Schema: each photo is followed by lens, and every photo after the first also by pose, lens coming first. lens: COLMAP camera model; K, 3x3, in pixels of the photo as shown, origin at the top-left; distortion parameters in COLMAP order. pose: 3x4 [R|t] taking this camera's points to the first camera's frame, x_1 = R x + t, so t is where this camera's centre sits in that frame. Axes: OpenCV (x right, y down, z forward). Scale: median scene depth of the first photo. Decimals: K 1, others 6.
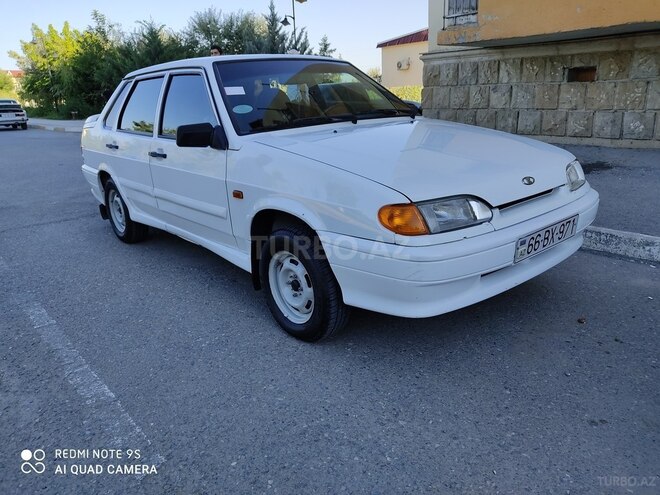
lens RADIAL K [[498.8, 0, 332.0], [0, 498.8, 248.8], [0, 0, 1]] dist [0.074586, -0.126380]
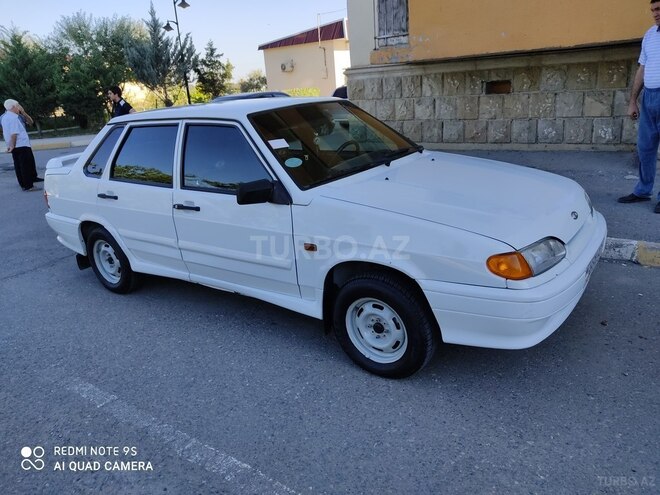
lens RADIAL K [[500.9, 0, 330.0], [0, 500.9, 247.5], [0, 0, 1]] dist [0.088552, -0.142841]
pose [[0.970996, -0.102511, 0.216006, -0.145162], [0.102360, 0.994676, 0.011918, -0.045343], [-0.216078, 0.010538, 0.976319, -0.010954]]
